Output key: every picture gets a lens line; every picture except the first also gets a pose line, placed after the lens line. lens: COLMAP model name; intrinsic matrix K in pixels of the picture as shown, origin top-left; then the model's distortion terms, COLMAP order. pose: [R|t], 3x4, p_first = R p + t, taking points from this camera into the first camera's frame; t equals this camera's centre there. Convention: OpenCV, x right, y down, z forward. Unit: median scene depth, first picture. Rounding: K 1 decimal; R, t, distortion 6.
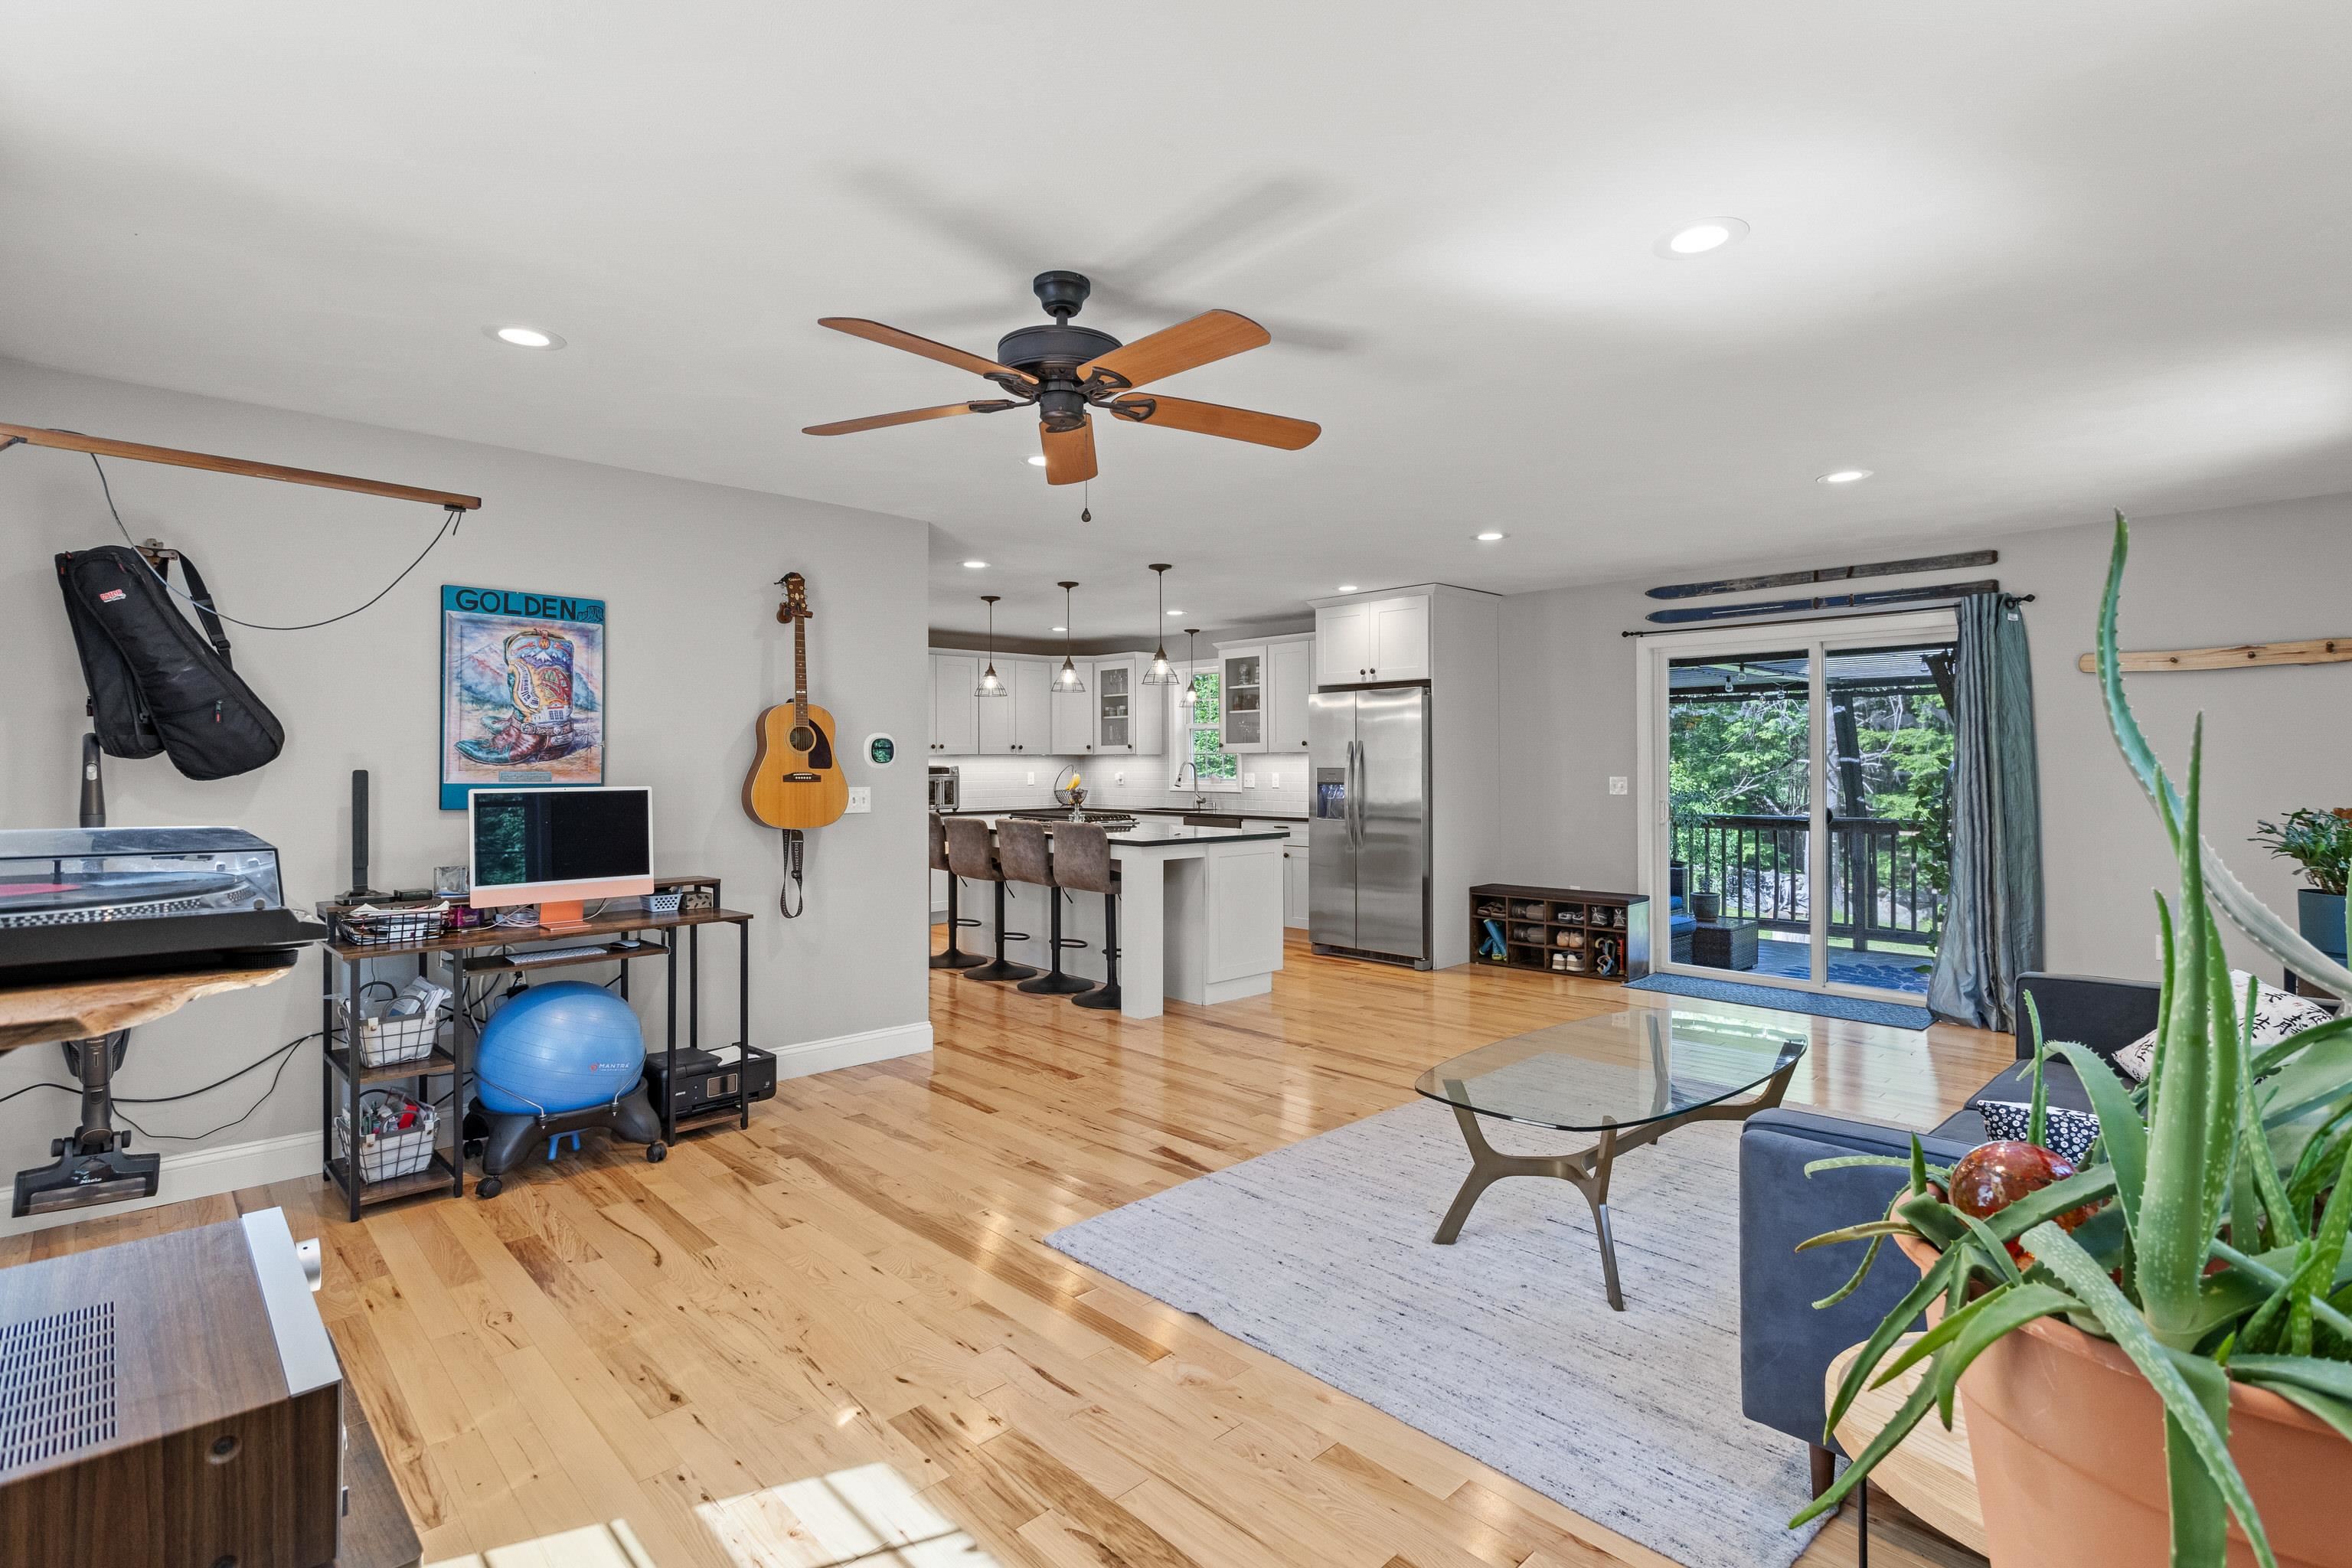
lens RADIAL K [[1113.7, 0, 1182.7], [0, 1113.7, 775.2], [0, 0, 1]] dist [0.001633, 0.001042]
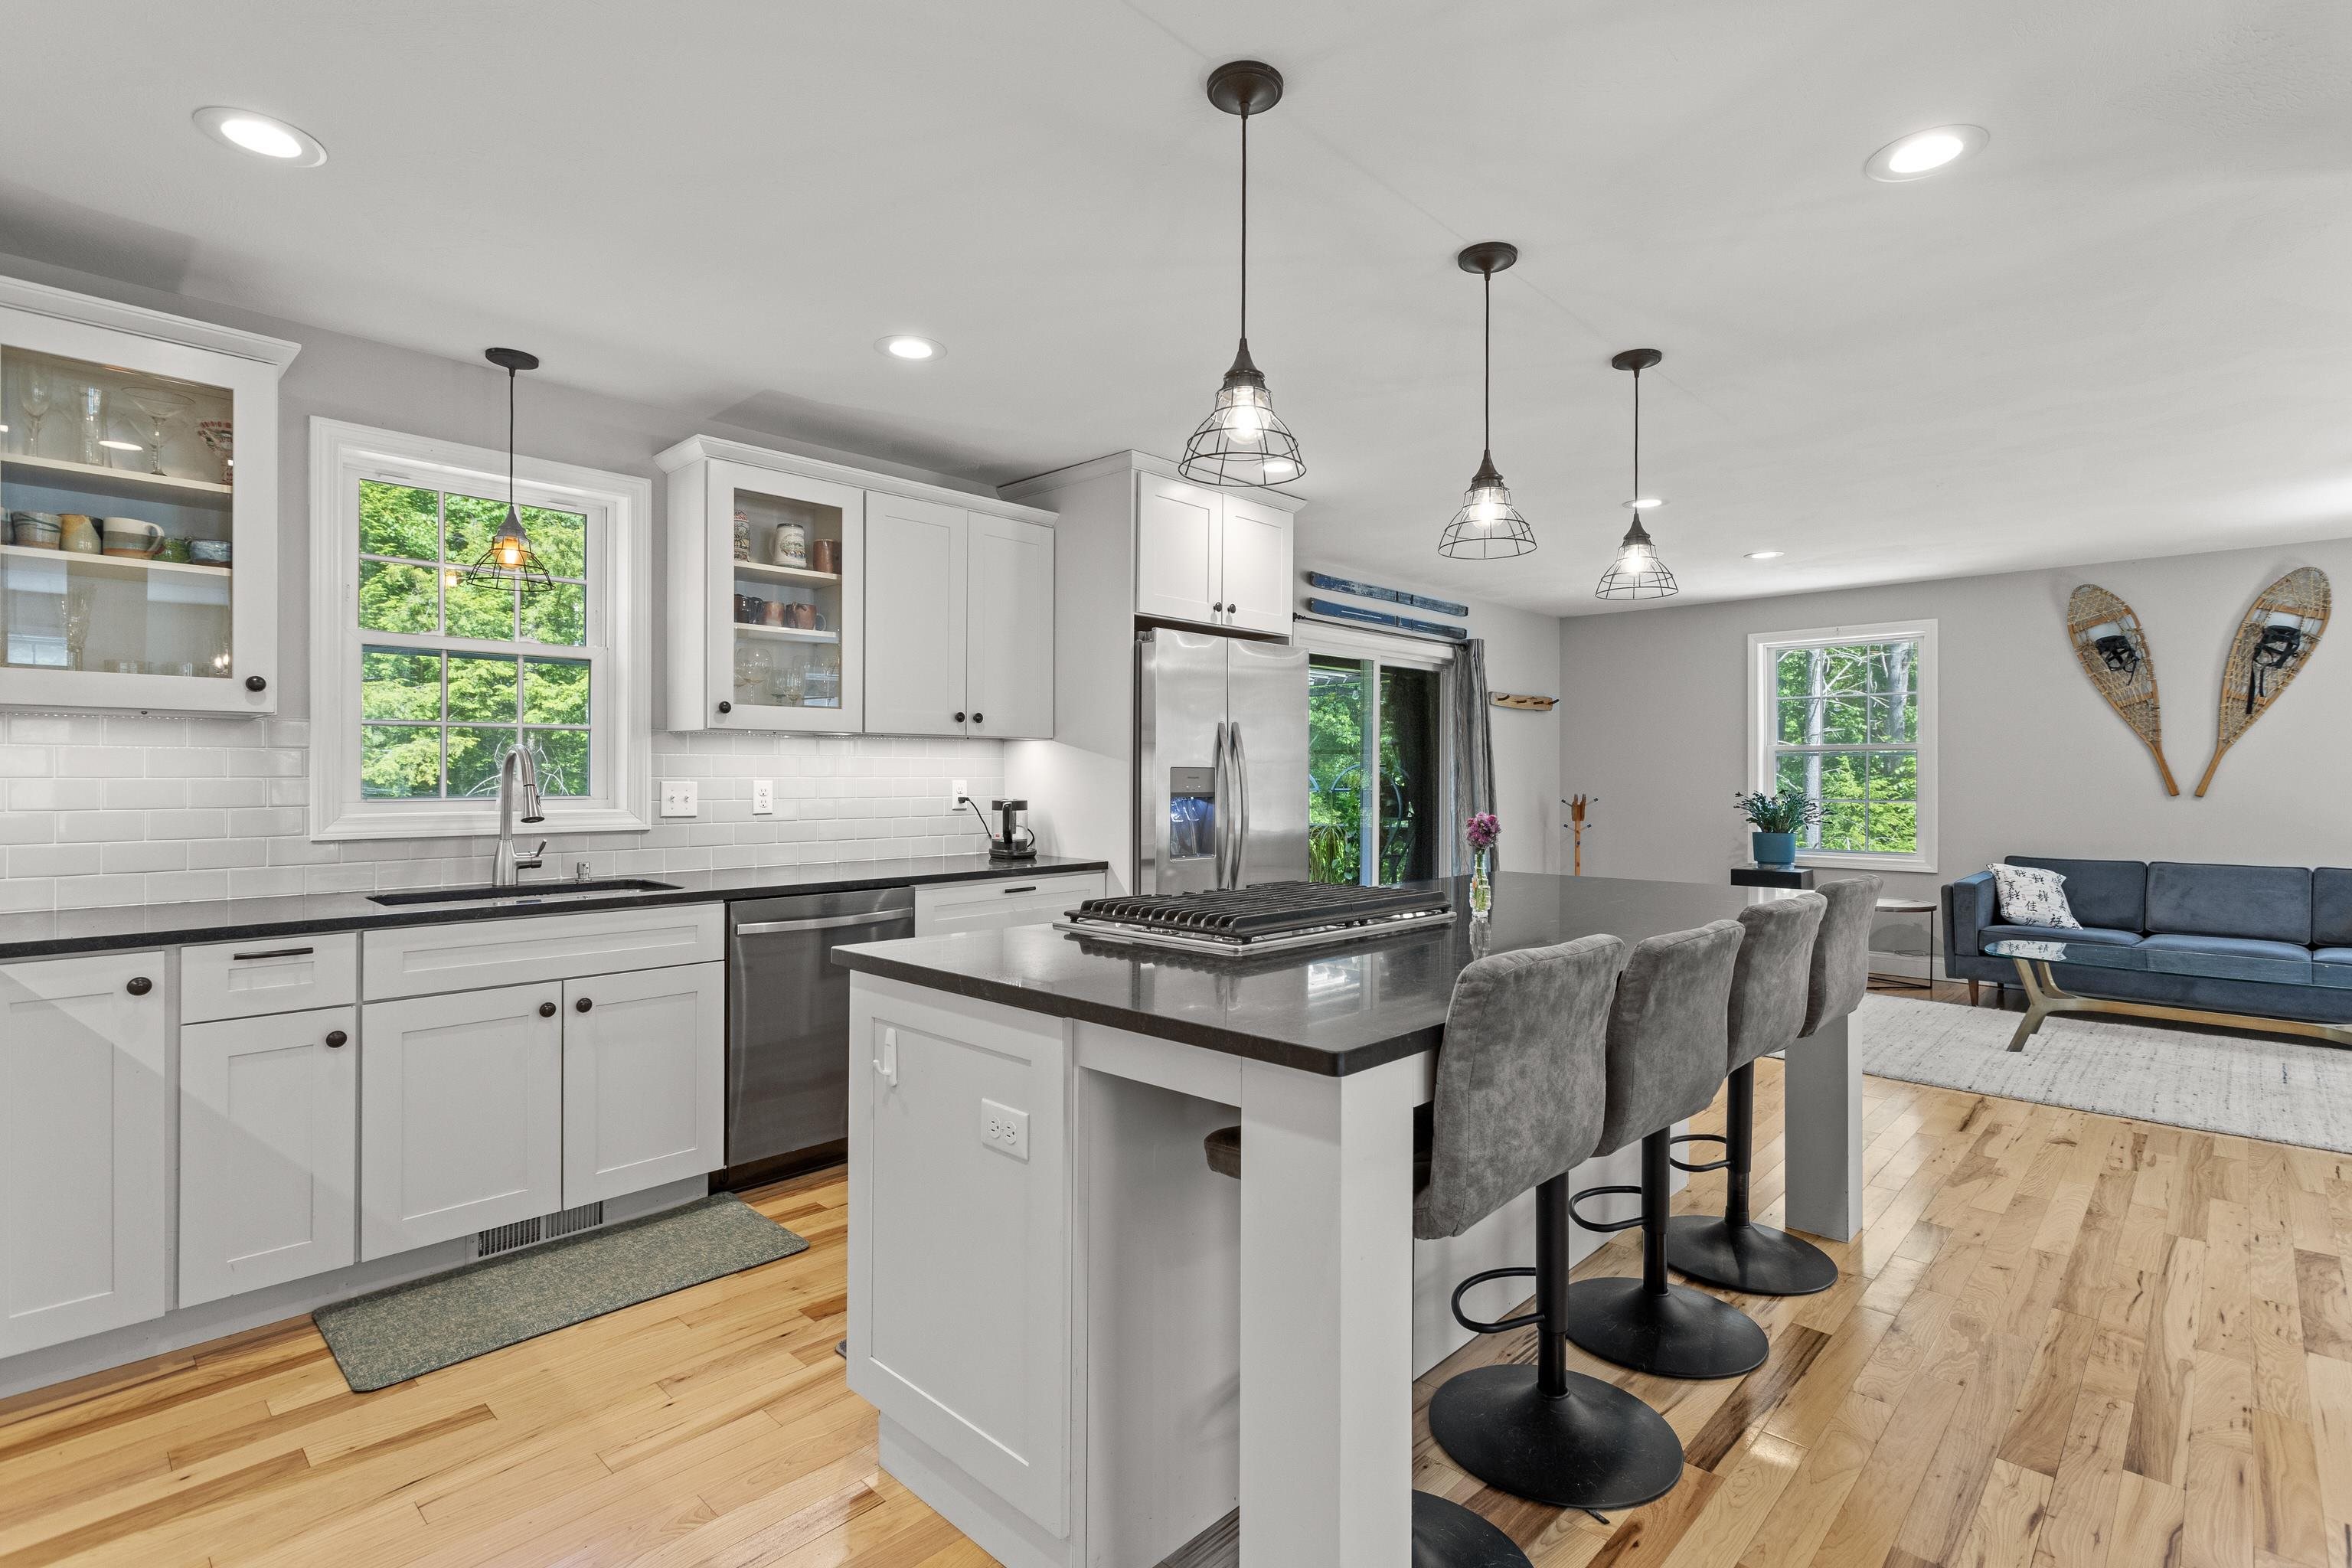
lens RADIAL K [[1113.7, 0, 1182.7], [0, 1113.7, 775.2], [0, 0, 1]] dist [0.001633, 0.001042]
pose [[-0.049453, 0.002663, 0.998773, -0.415515], [0.010863, 0.999939, -0.002128, -0.001060], [-0.998717, 0.010744, -0.049479, 1.003062]]
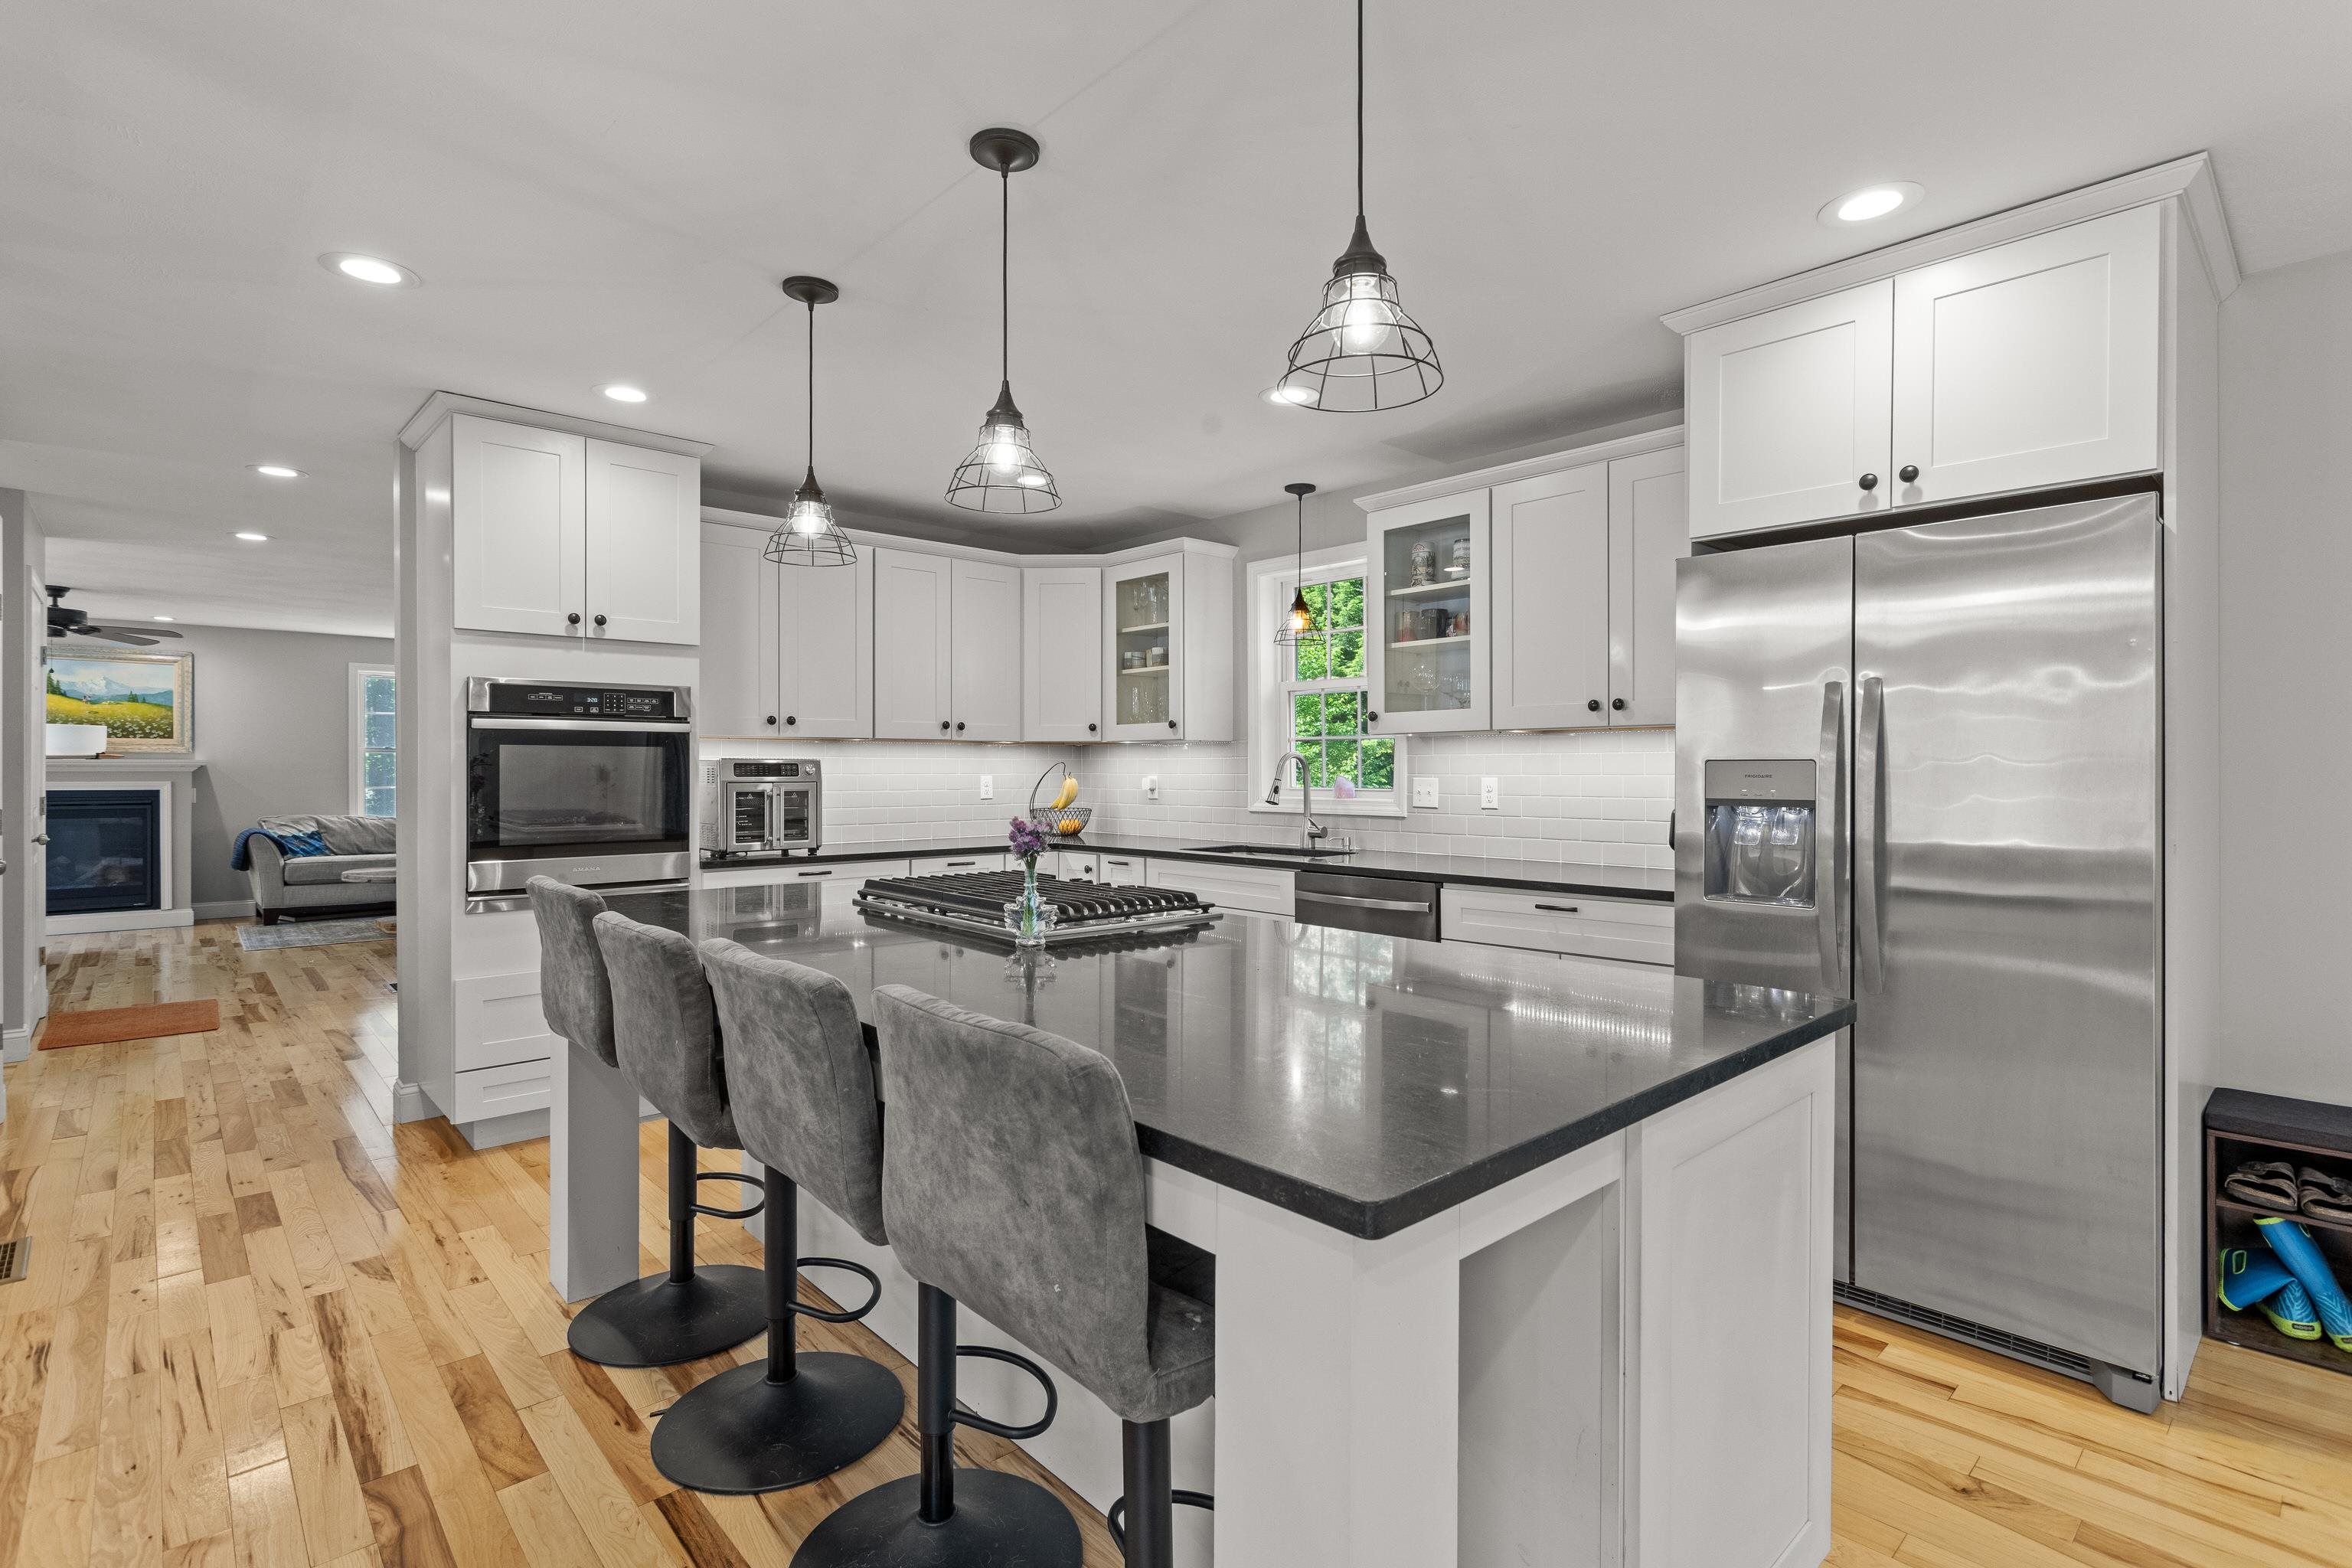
lens RADIAL K [[1113.7, 0, 1182.7], [0, 1113.7, 775.2], [0, 0, 1]] dist [0.001633, 0.001042]
pose [[0.999852, 0.003338, -0.016883, -0.043519], [-0.003490, 0.999953, -0.009014, 0.002379], [0.016852, 0.009072, 0.999817, 0.624609]]
